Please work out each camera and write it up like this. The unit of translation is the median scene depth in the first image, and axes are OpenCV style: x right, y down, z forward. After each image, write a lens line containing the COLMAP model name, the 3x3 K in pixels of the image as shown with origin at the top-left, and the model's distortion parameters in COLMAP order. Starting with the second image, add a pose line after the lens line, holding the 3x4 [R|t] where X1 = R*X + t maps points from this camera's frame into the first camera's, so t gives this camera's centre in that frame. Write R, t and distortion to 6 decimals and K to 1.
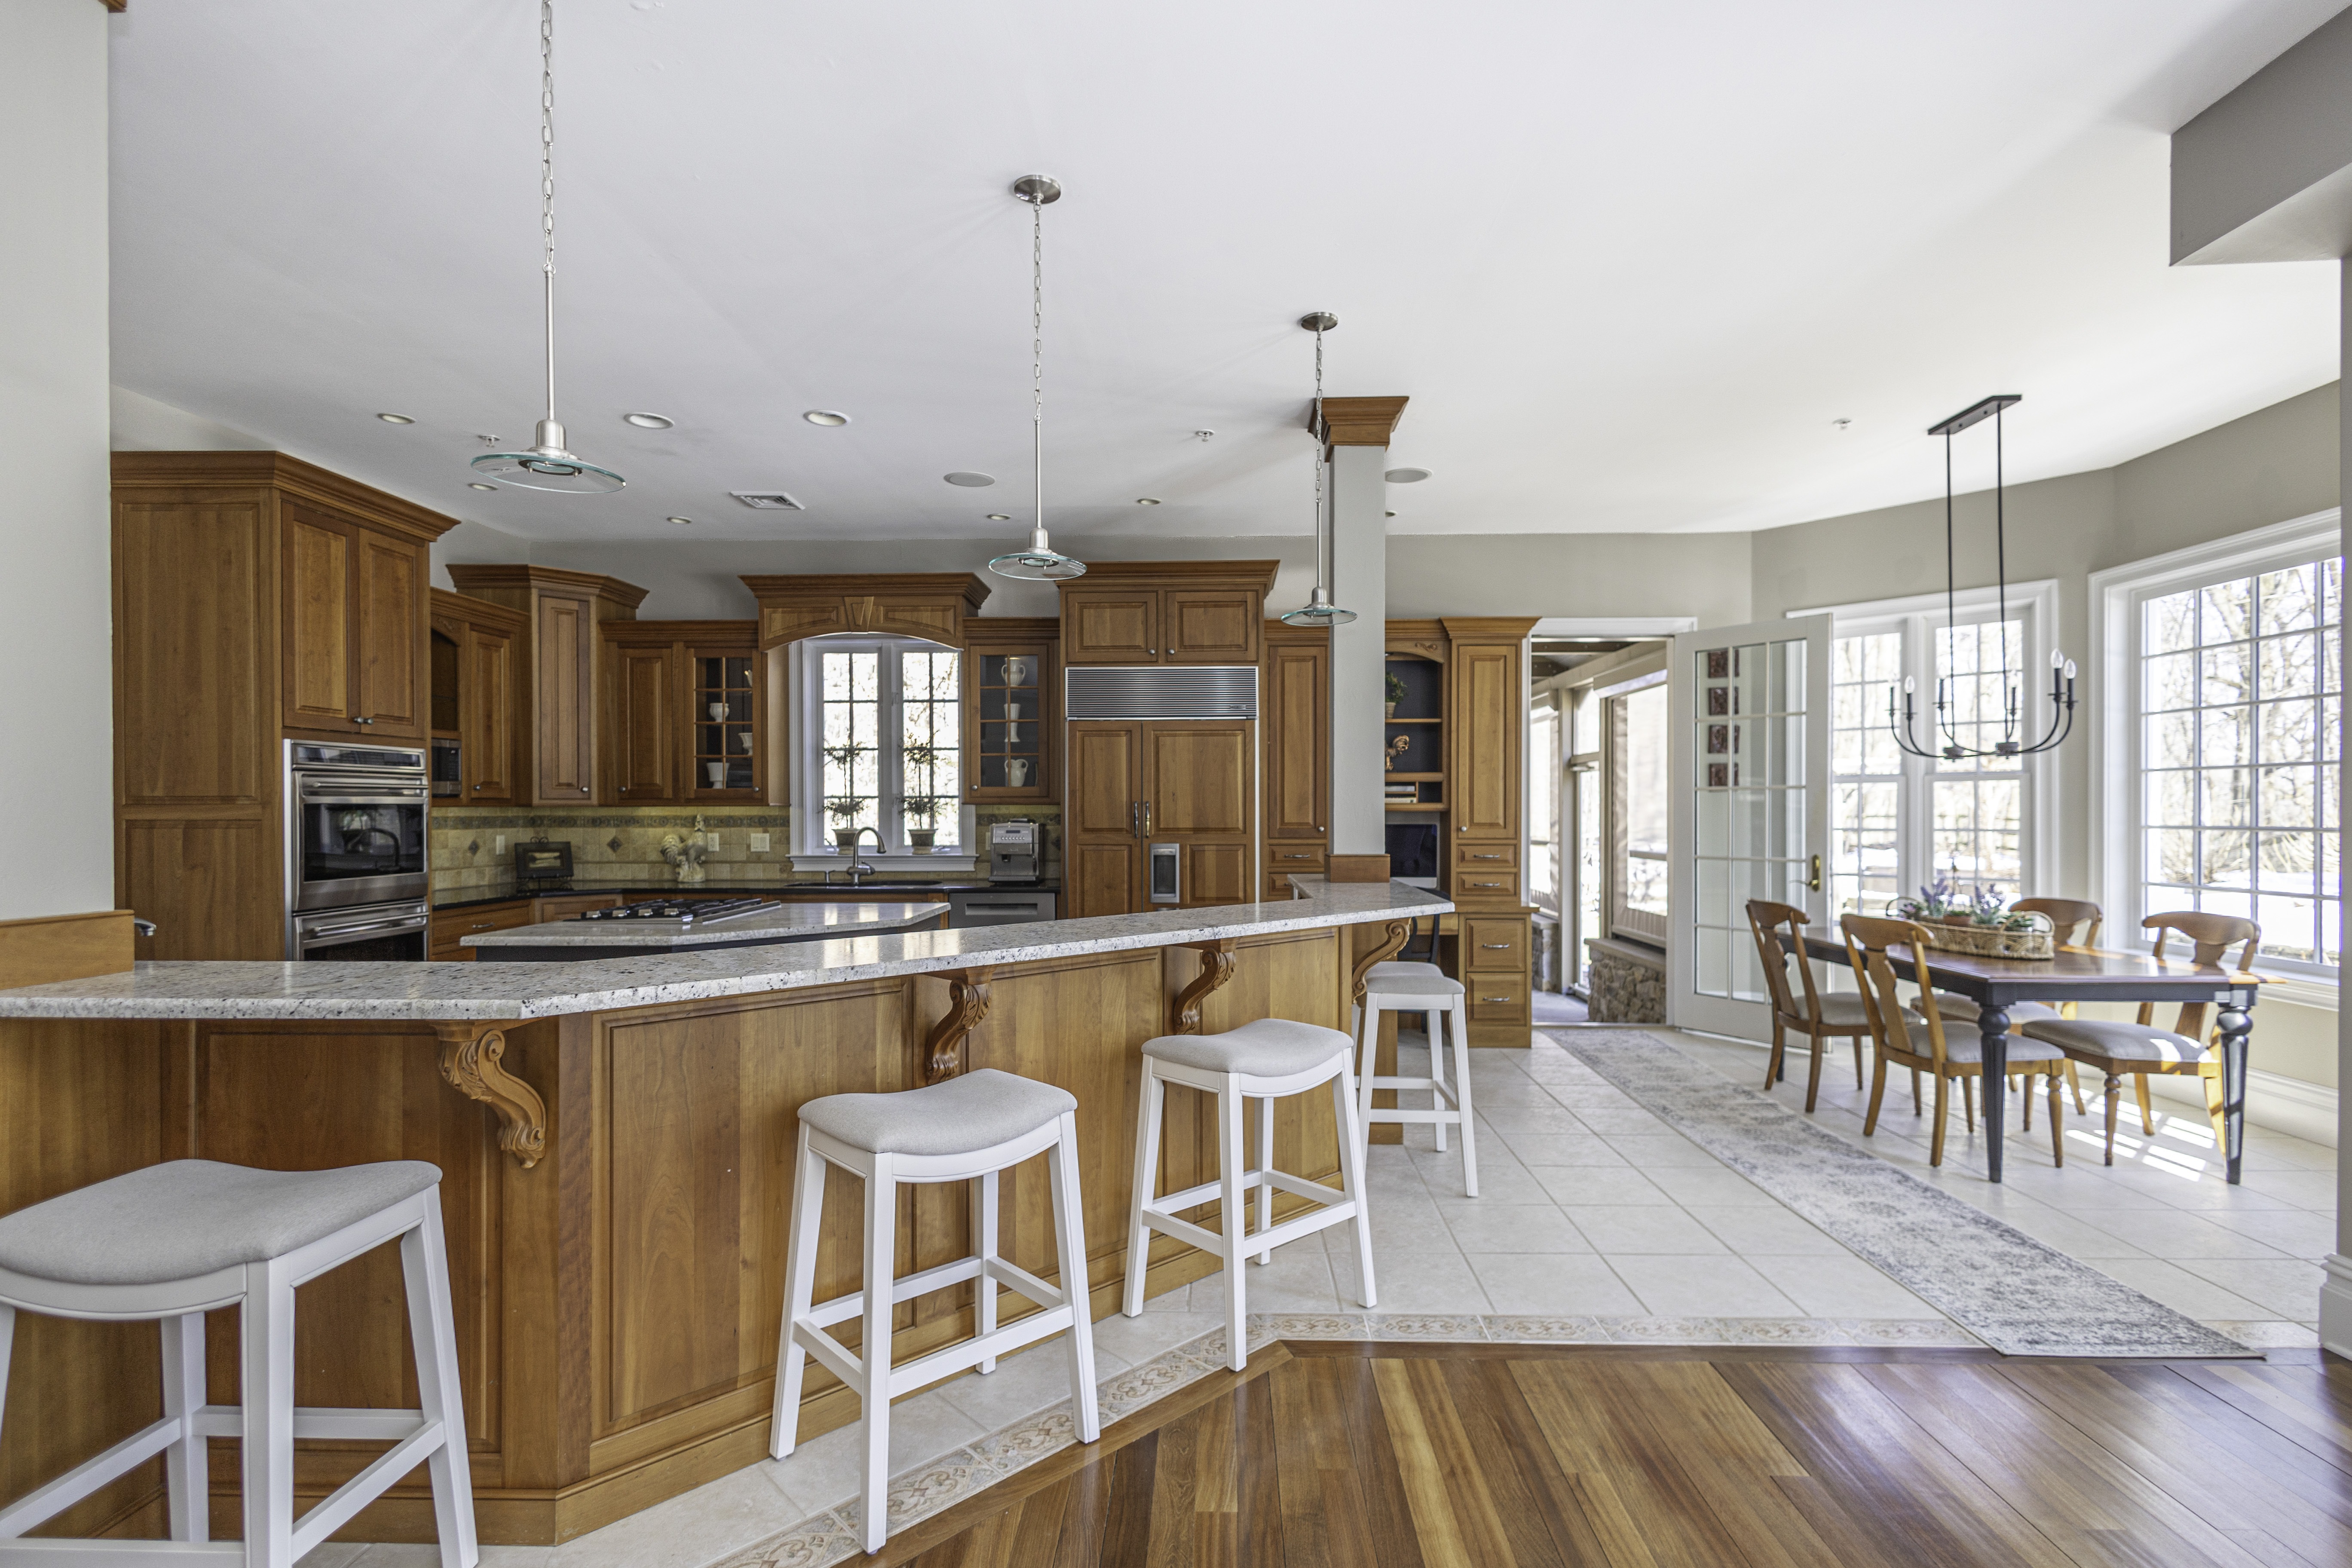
lens RADIAL K [[1085.3, 0, 1187.4], [0, 1085.3, 810.3], [0, 0, 1]] dist [0.008639, -0.002421]
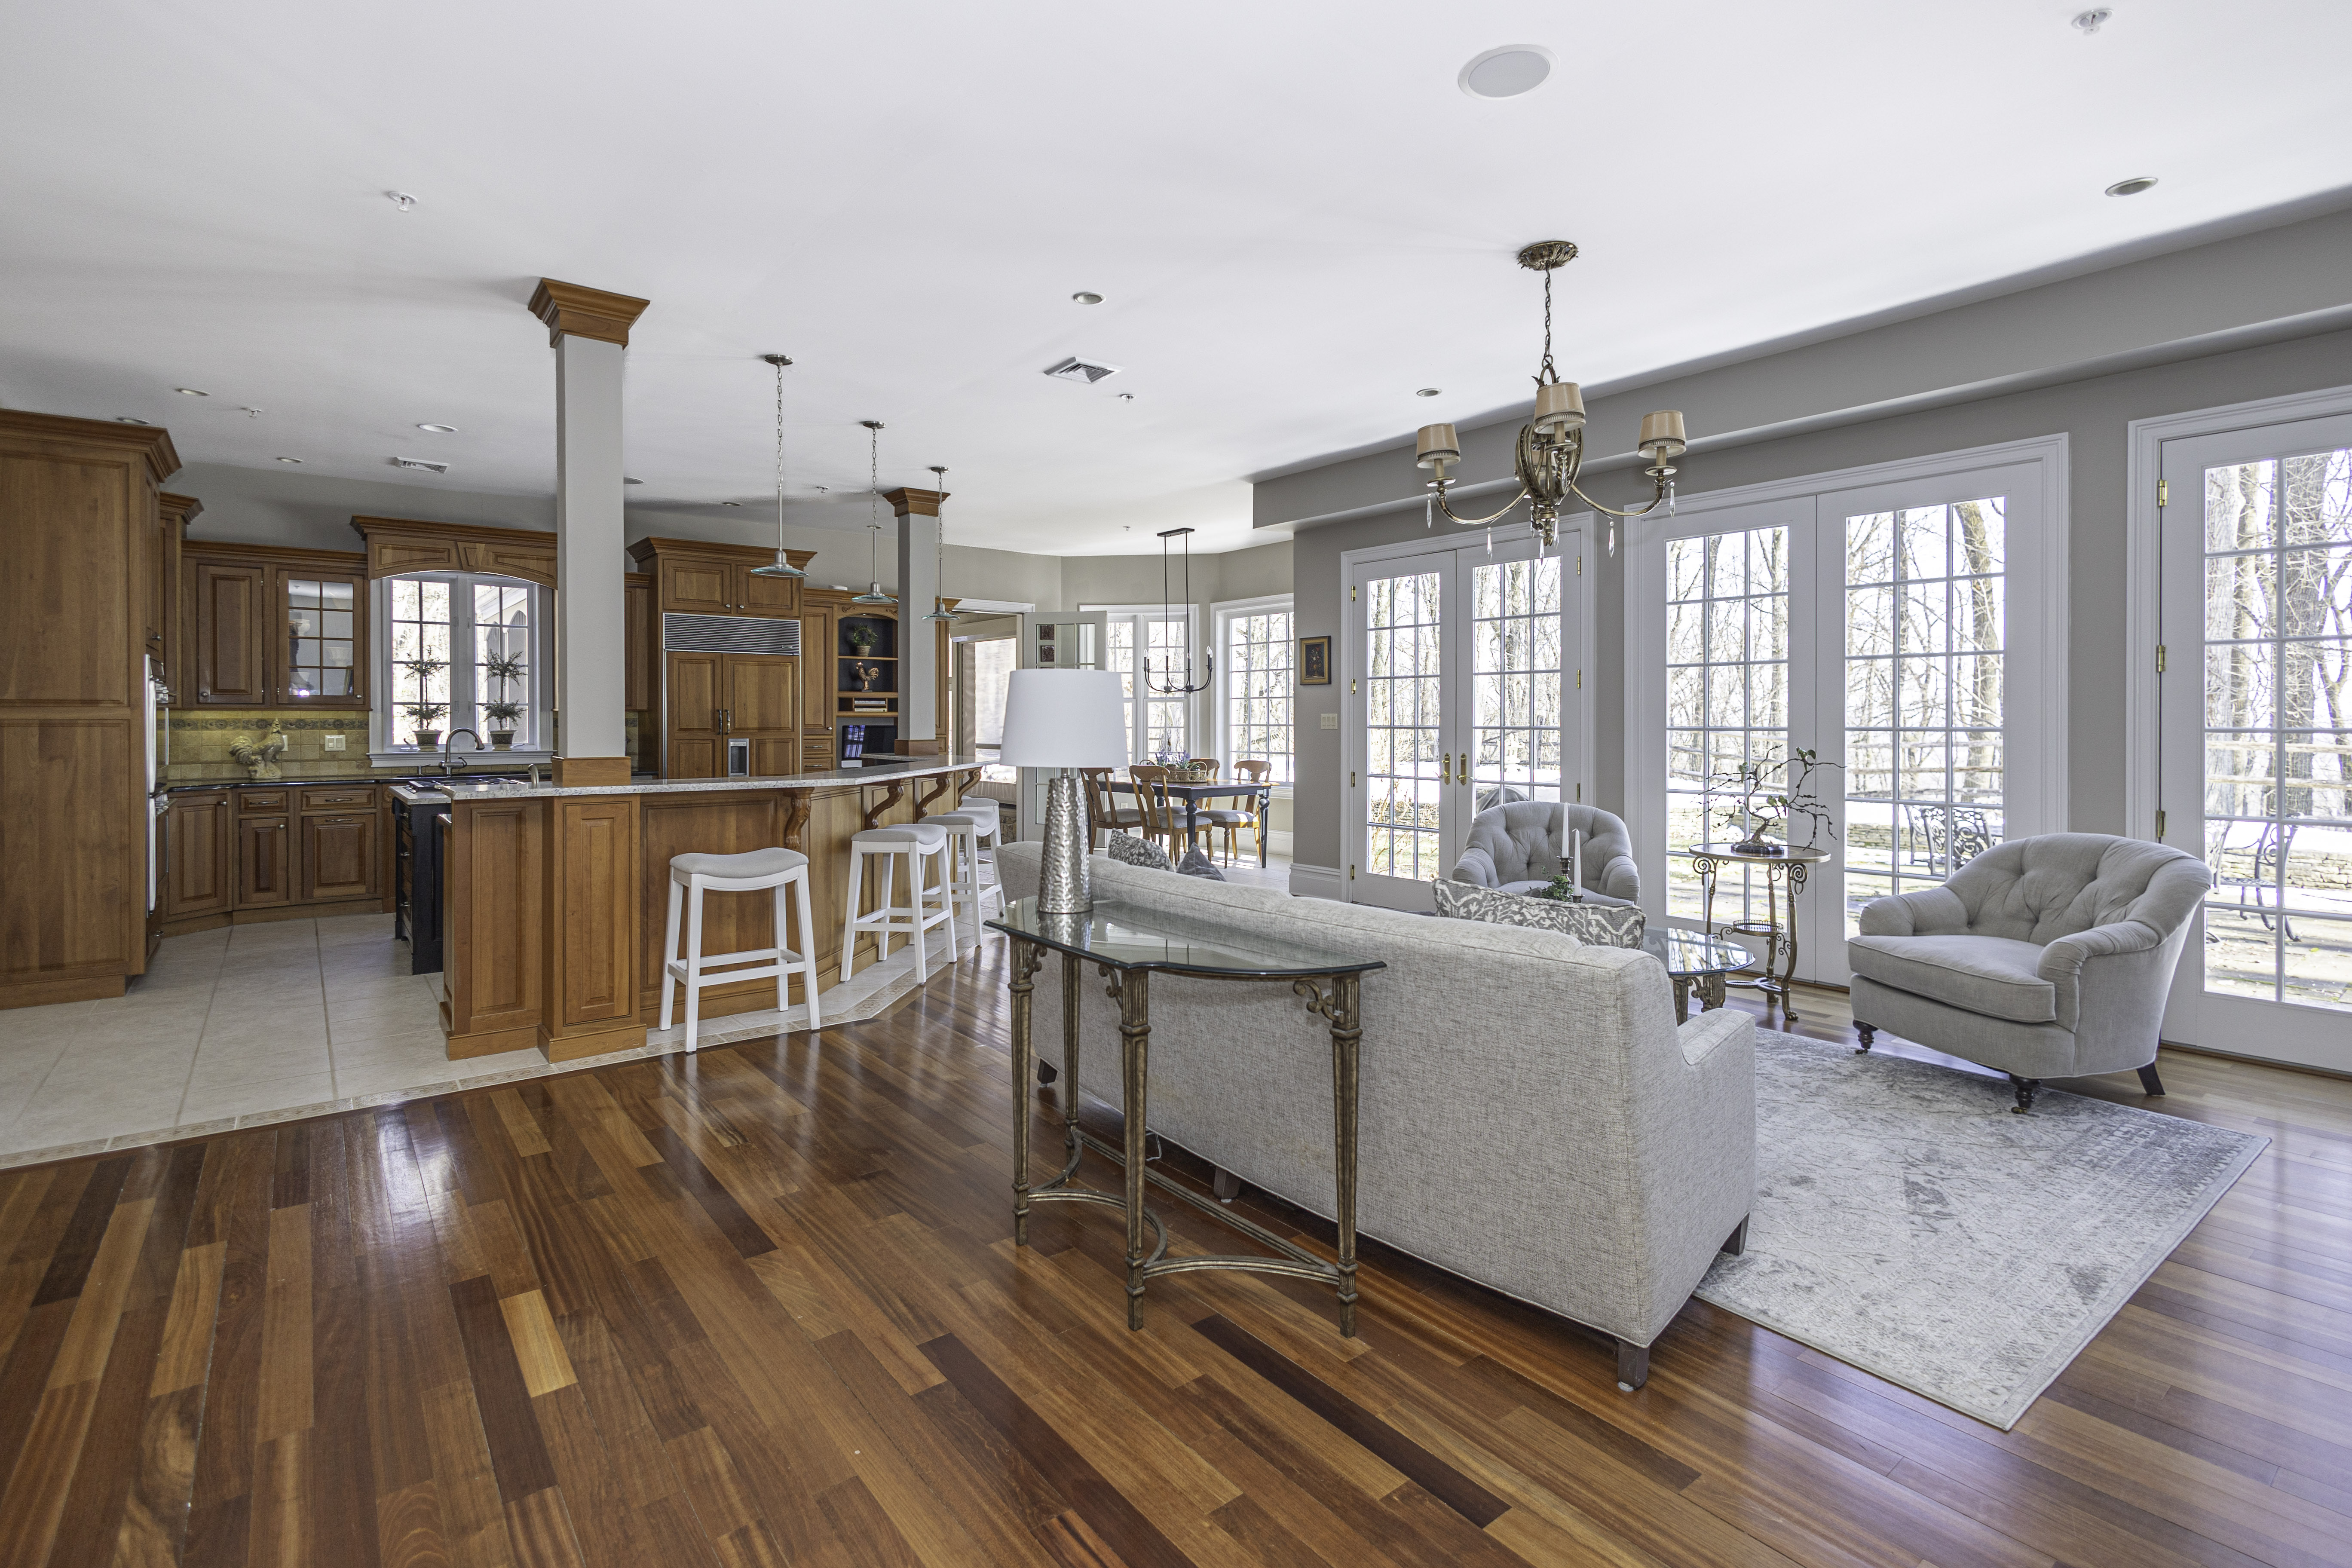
lens RADIAL K [[1085.3, 0, 1170.3], [0, 1085.3, 715.8], [0, 0, 1]] dist [0.008639, -0.002421]
pose [[0.766246, 0.003425, 0.642538, -0.513562], [-0.001124, 0.999991, -0.003991, 0.005447], [-0.642546, 0.002336, 0.766244, -0.490736]]
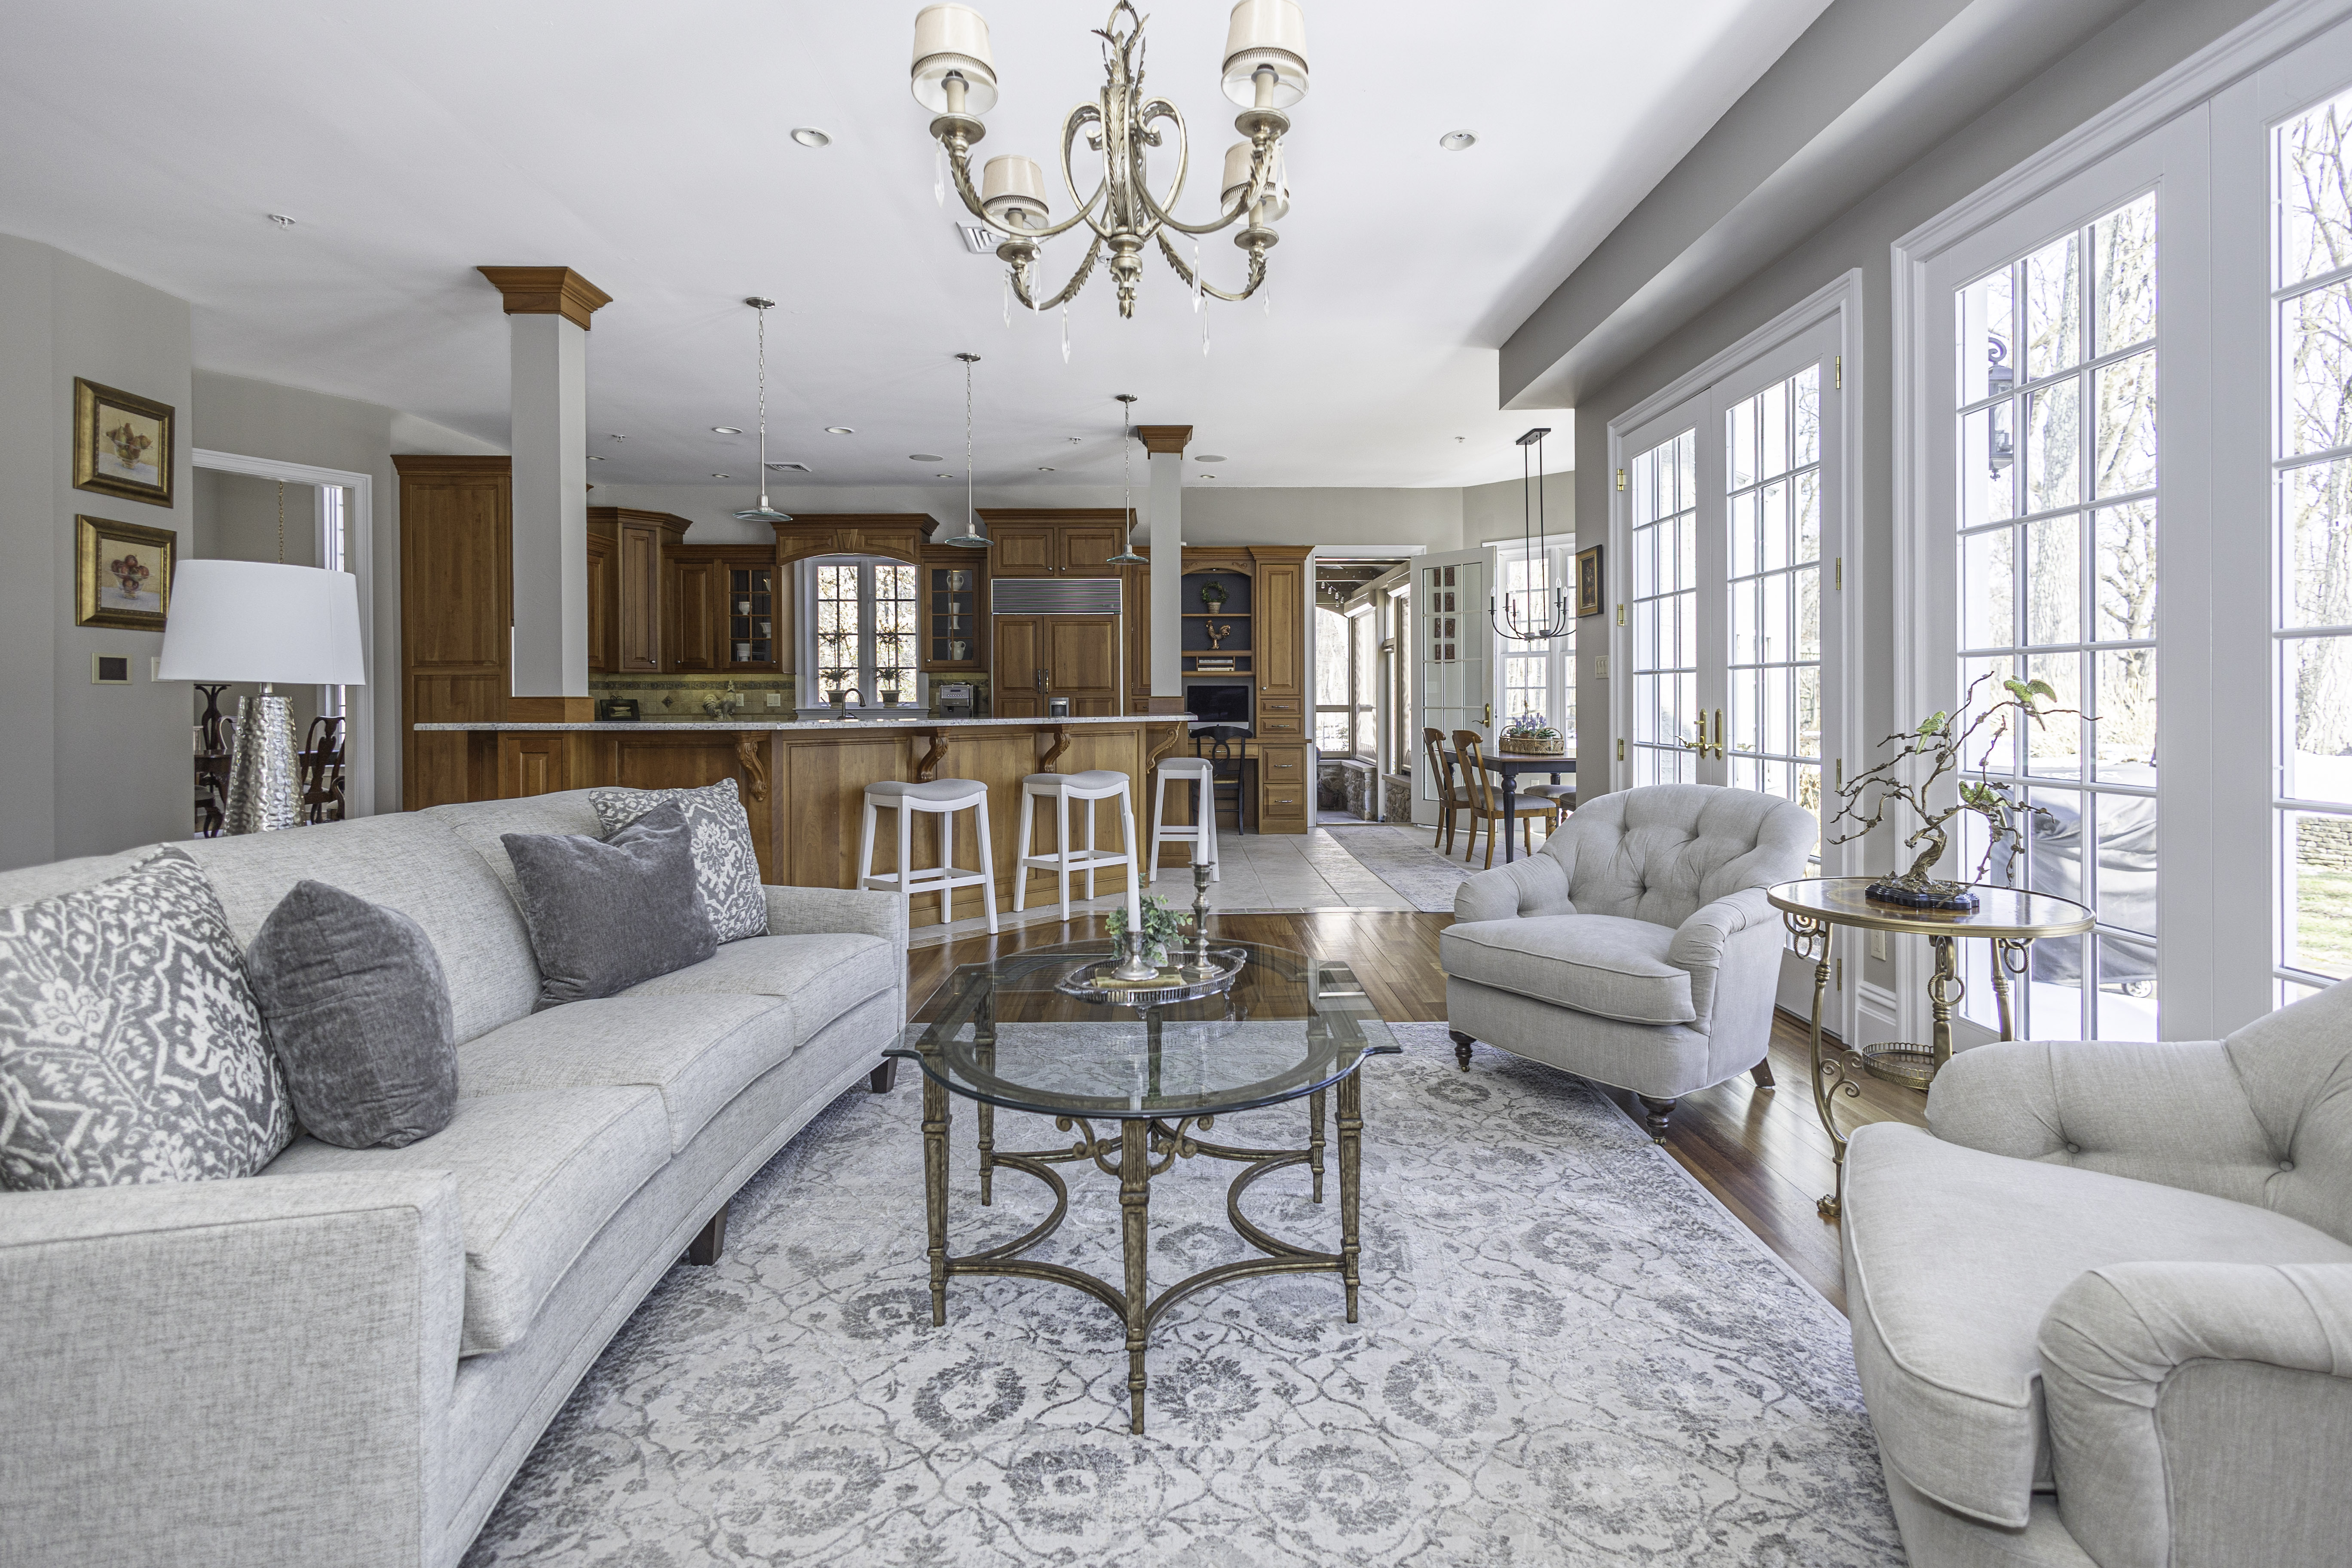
lens RADIAL K [[1085.3, 0, 1200.8], [0, 1085.3, 690.5], [0, 0, 1]] dist [0.008639, -0.002421]
pose [[0.997777, -0.002910, 0.066579, 0.075195], [0.003395, 0.999968, -0.007181, 0.032915], [-0.066556, 0.007391, 0.997755, -0.503206]]
